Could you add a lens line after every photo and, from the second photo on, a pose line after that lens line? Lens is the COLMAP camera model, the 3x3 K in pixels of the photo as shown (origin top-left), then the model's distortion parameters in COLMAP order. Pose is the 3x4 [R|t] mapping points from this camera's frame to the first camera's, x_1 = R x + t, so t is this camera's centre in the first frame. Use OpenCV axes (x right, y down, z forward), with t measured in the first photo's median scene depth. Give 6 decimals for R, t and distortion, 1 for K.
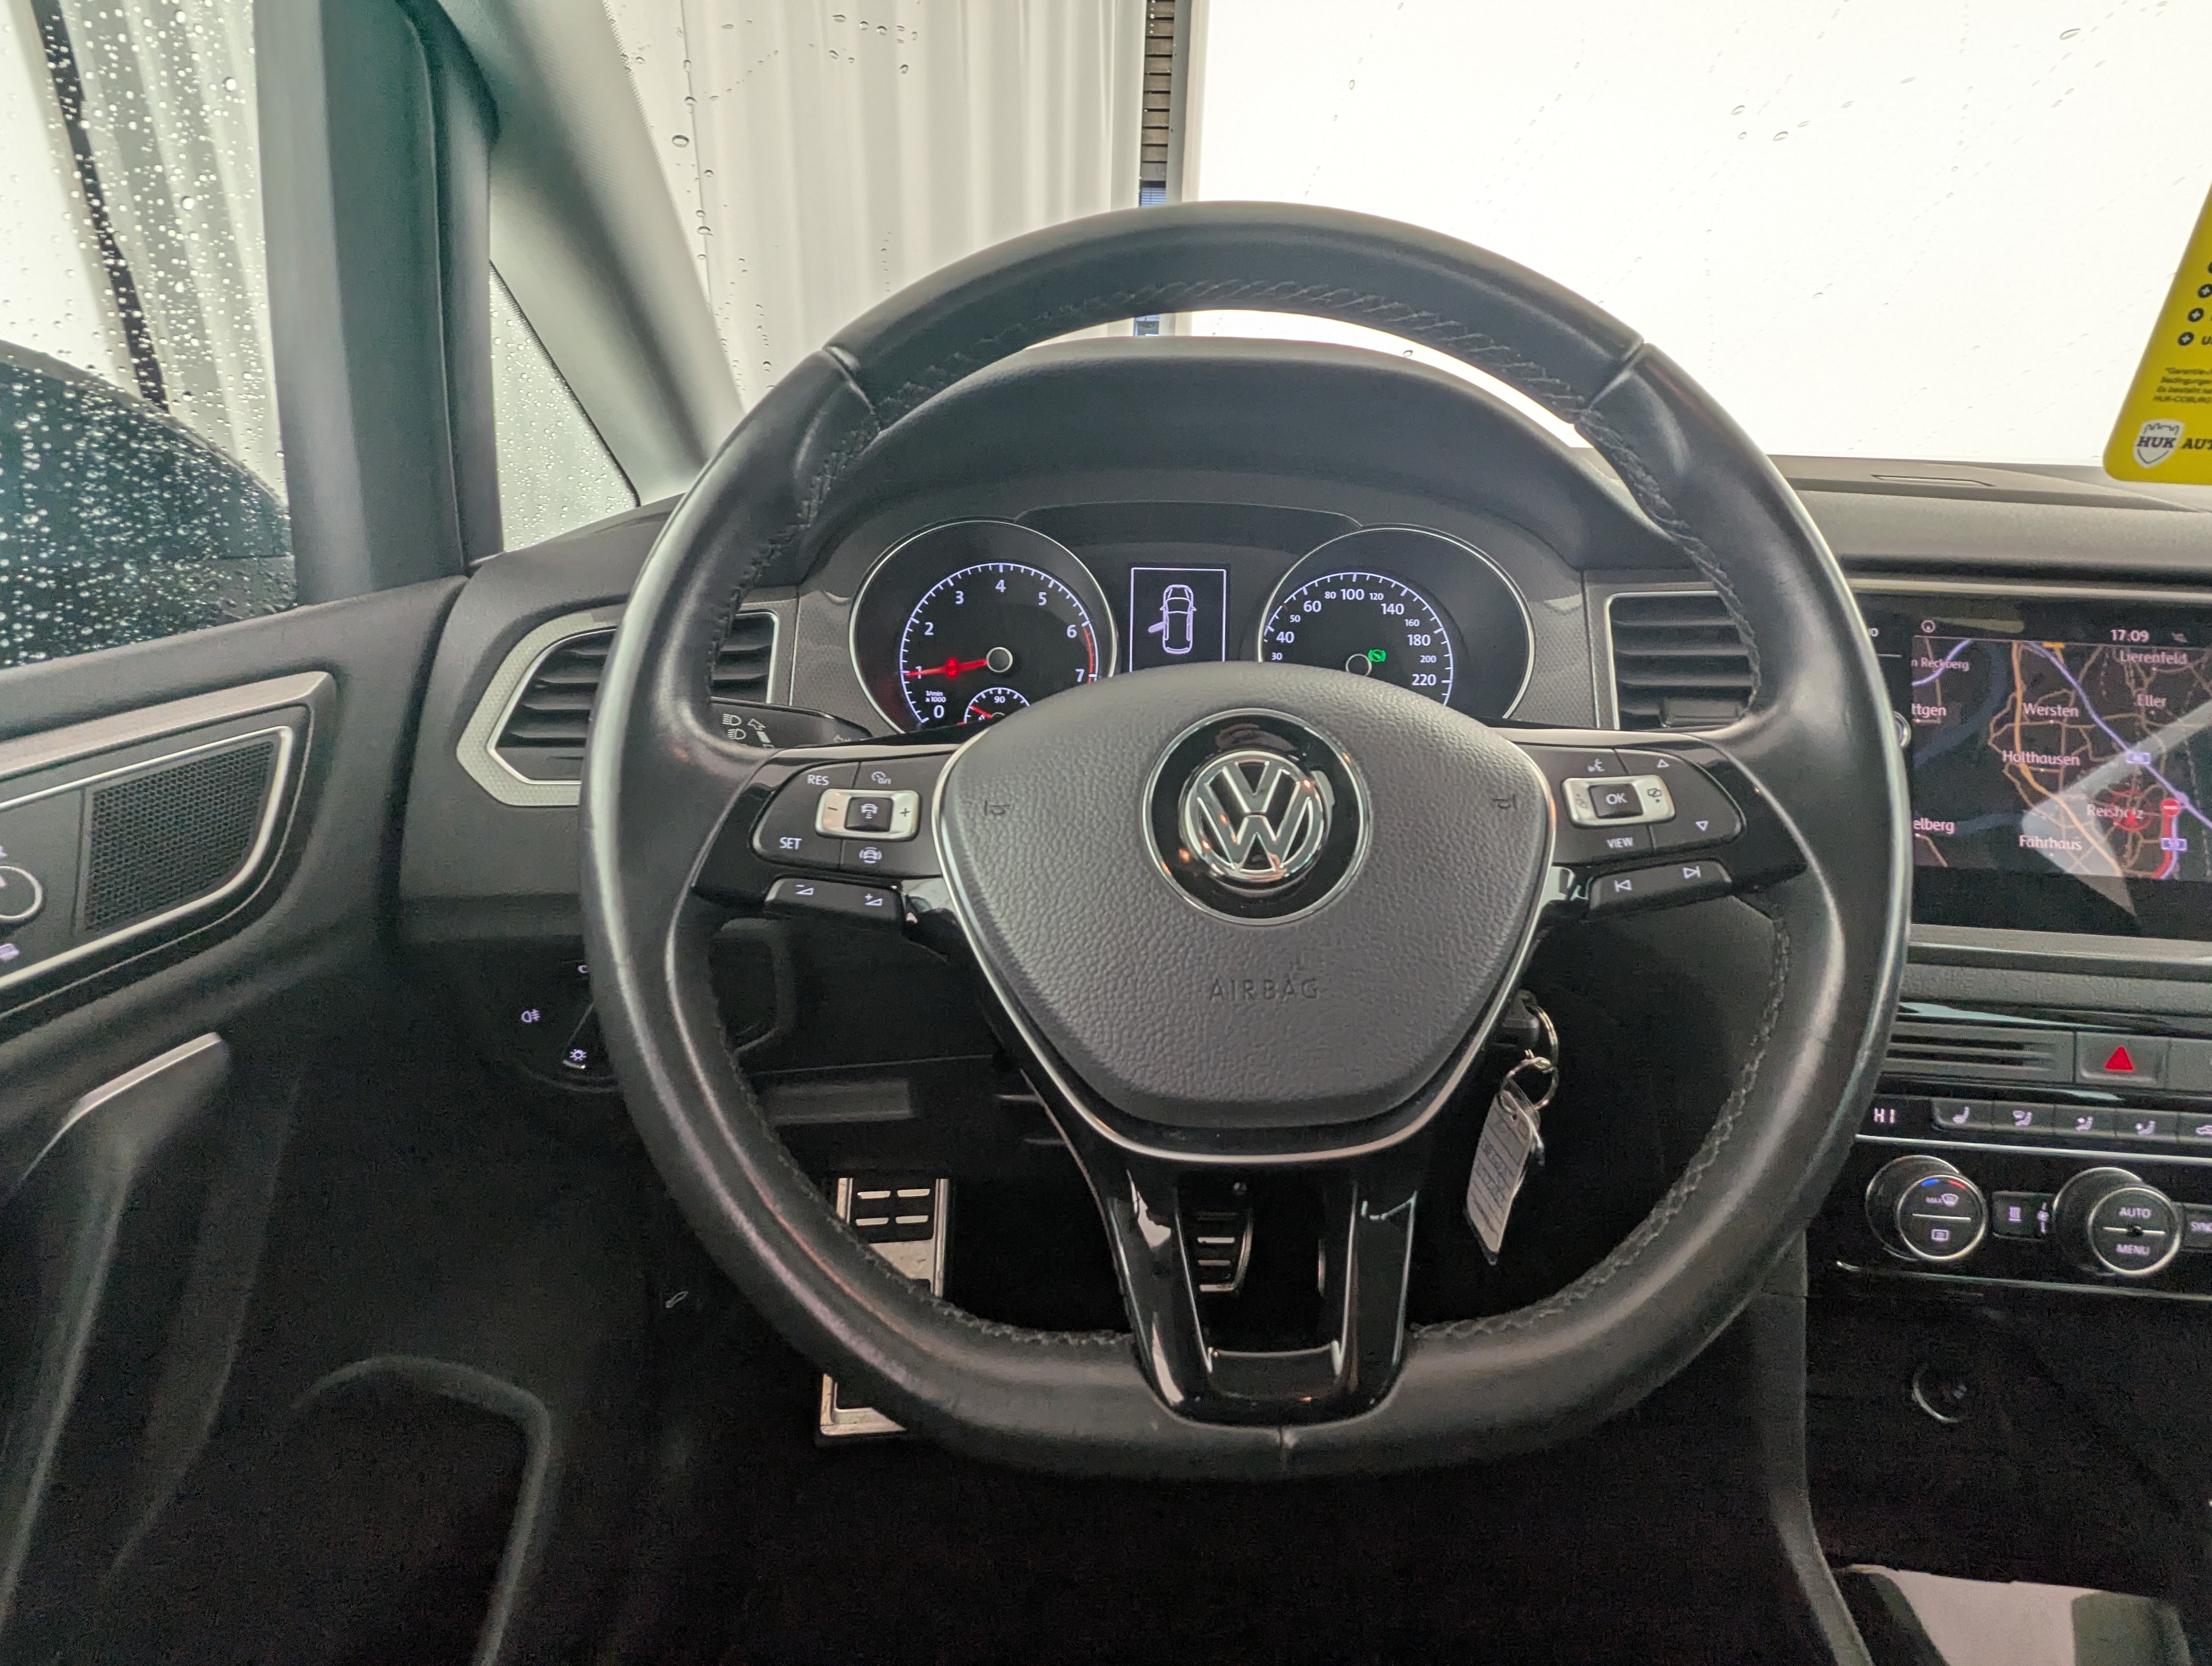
lens RADIAL K [[1054.8, 0, 1110.3], [0, 1054.8, 842.2], [0, 0, 1]] dist [0.001051, -0.000316]
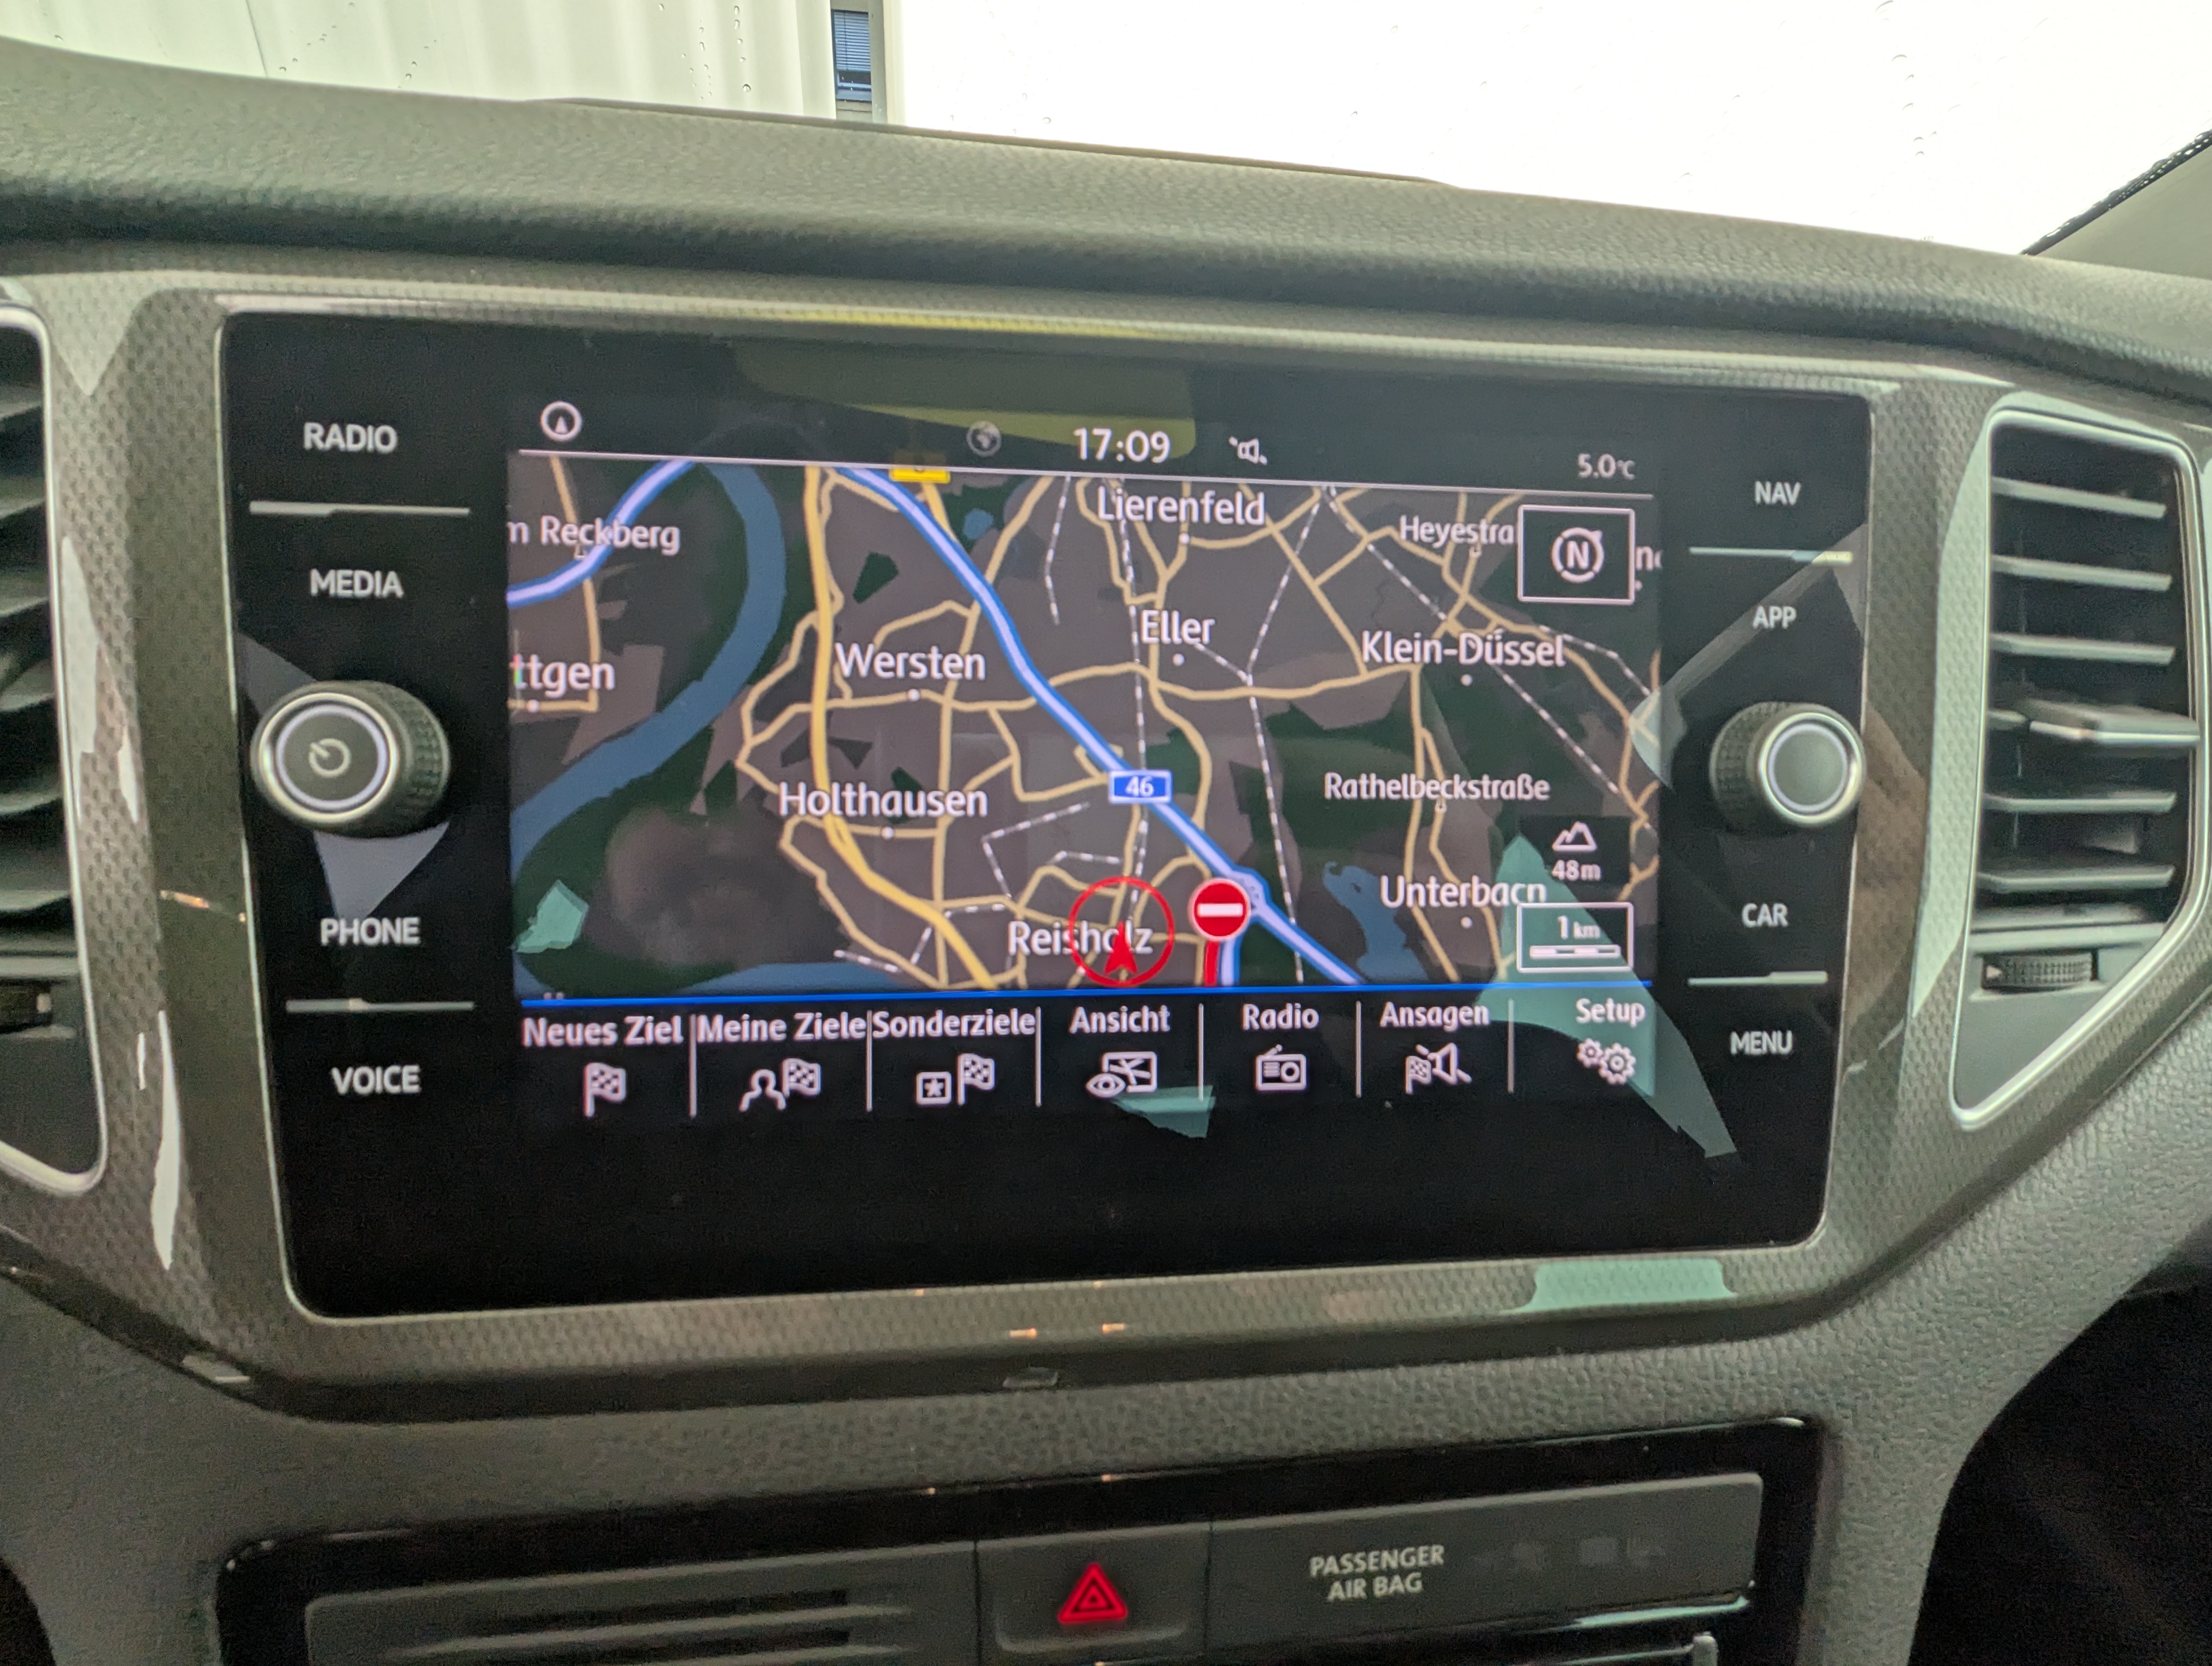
lens RADIAL K [[1054.8, 0, 1105.8], [0, 1054.8, 825.4], [0, 0, 1]] dist [0.001051, -0.000316]
pose [[0.984392, -0.061527, 0.164885, 0.898426], [0.045678, 0.994113, 0.098248, -0.102792], [-0.169960, -0.089182, 0.981407, 0.639338]]
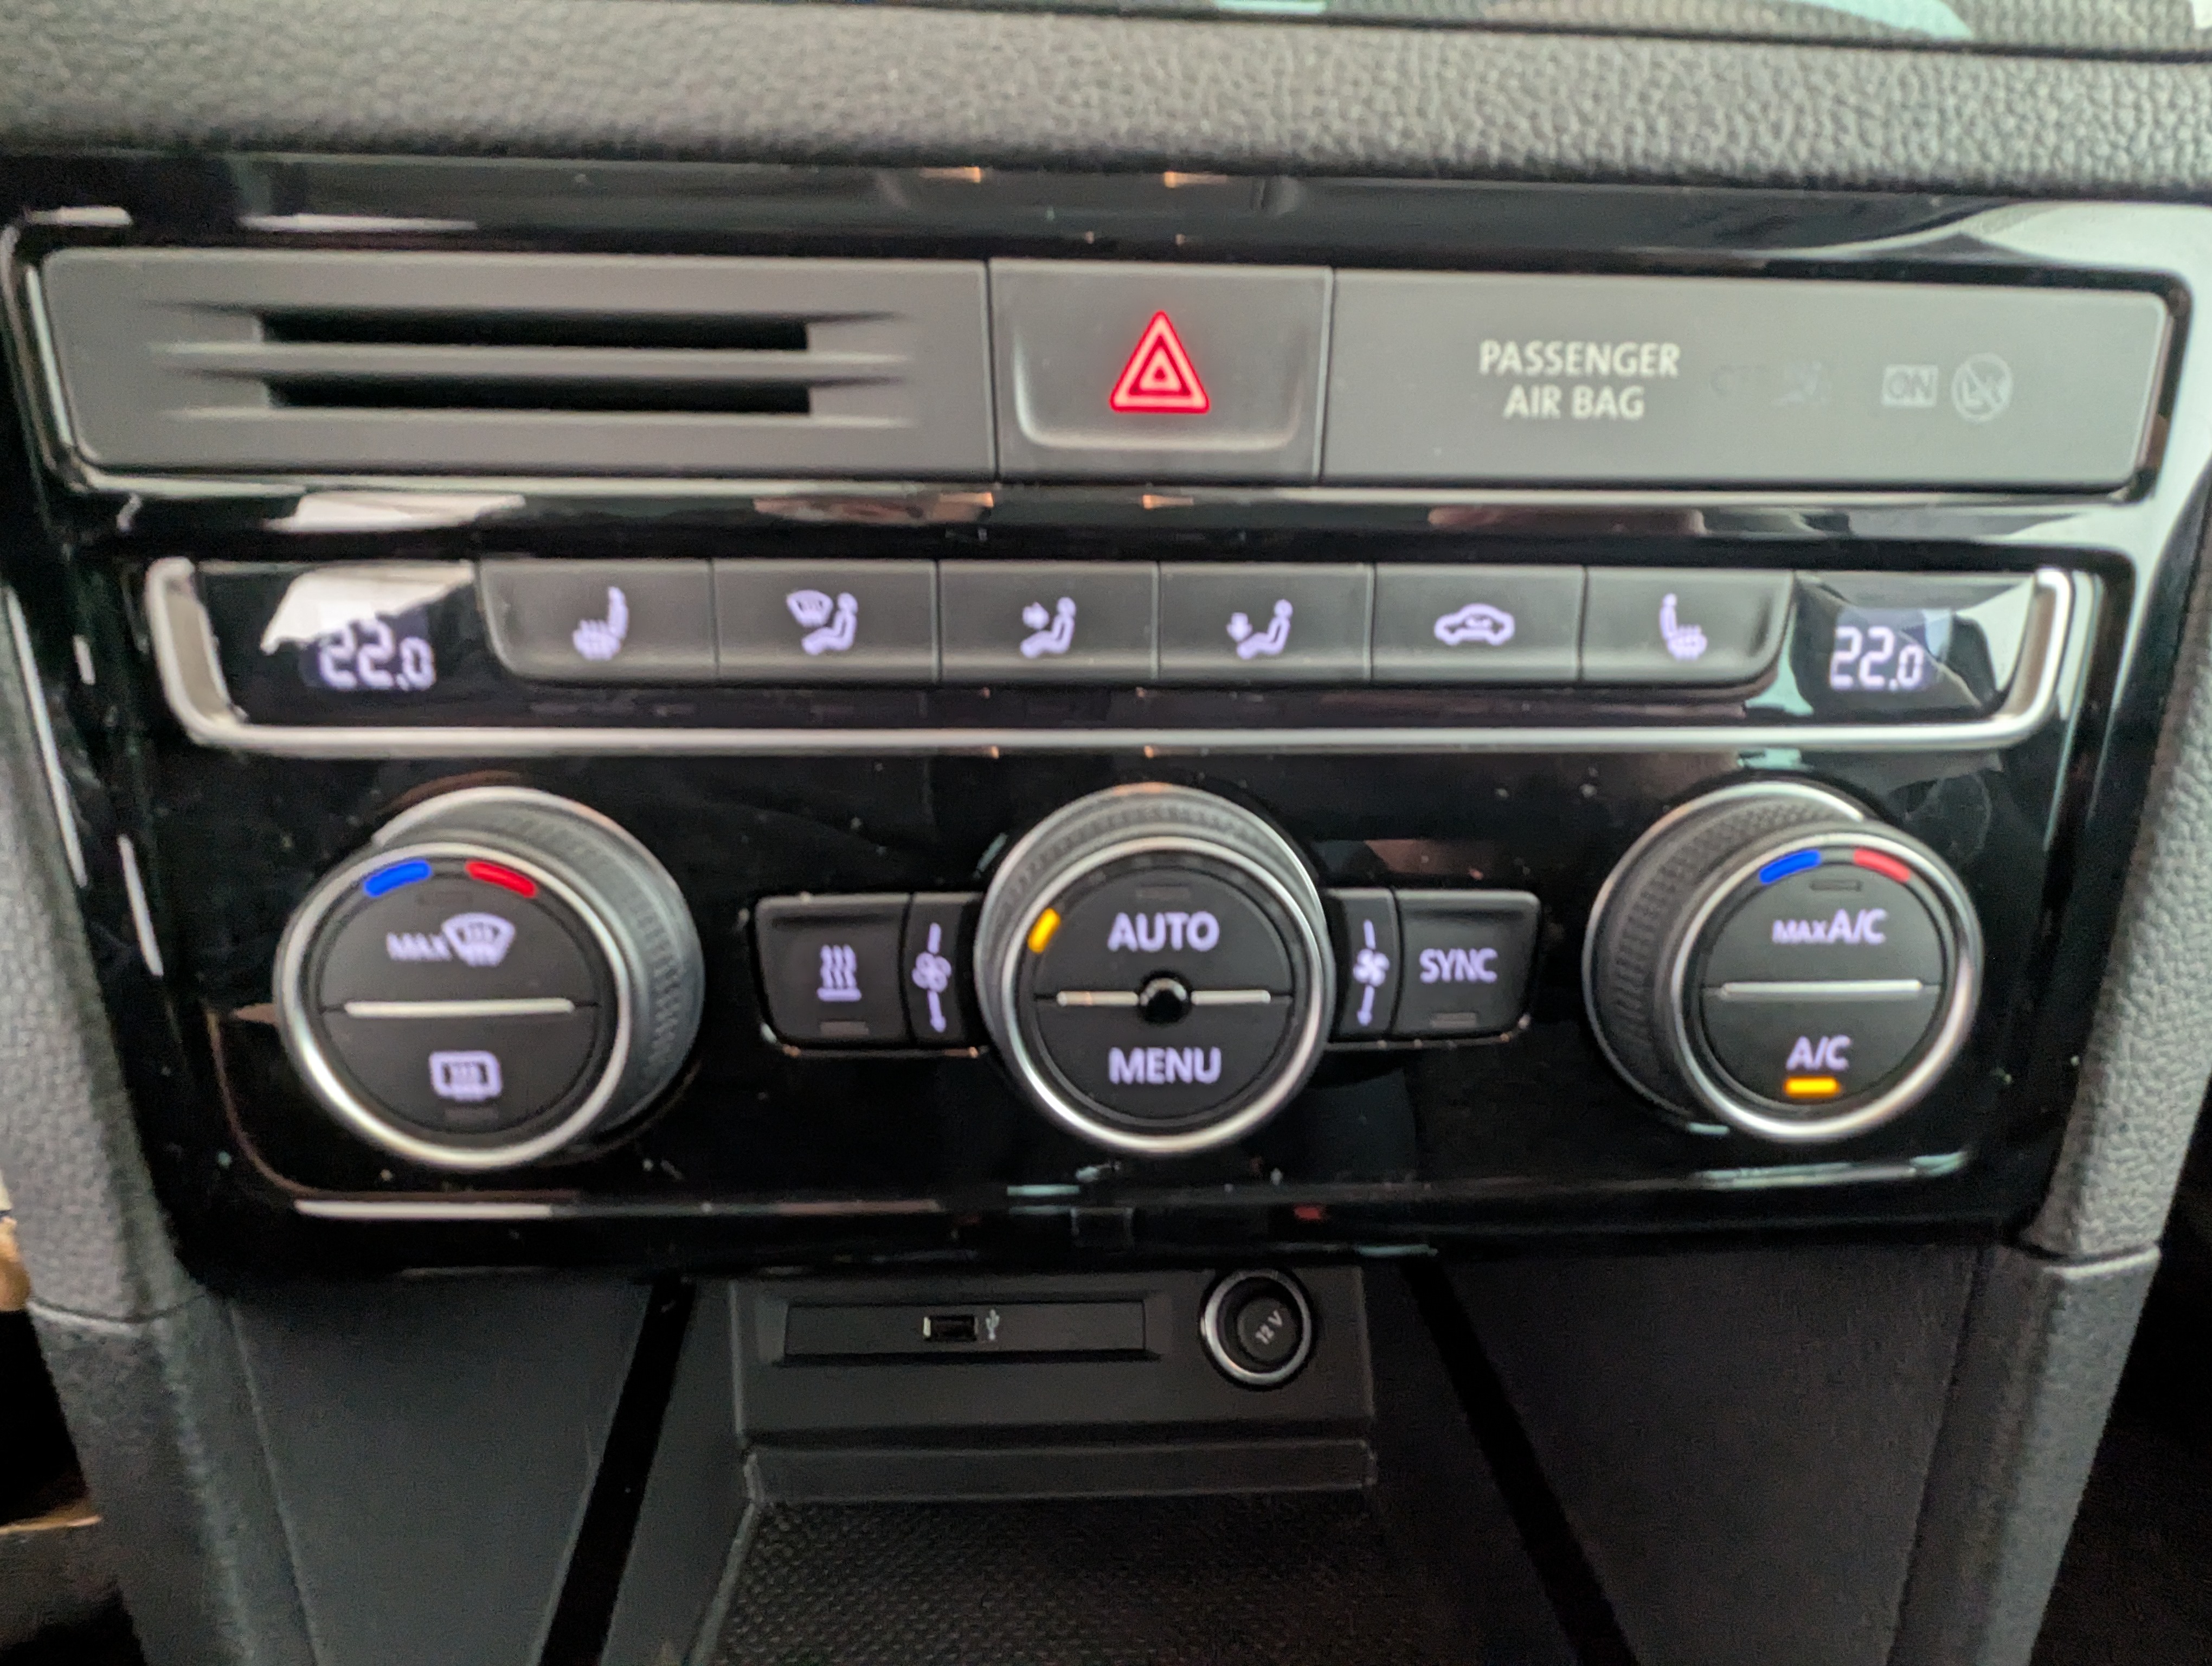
lens RADIAL K [[1054.8, 0, 1103.4], [0, 1054.8, 839.7], [0, 0, 1]] dist [0.001051, -0.000316]
pose [[0.993488, -0.064637, 0.093824, 0.893821], [0.049456, 0.986525, 0.155956, 0.274320], [-0.102640, -0.150301, 0.983298, 0.713511]]
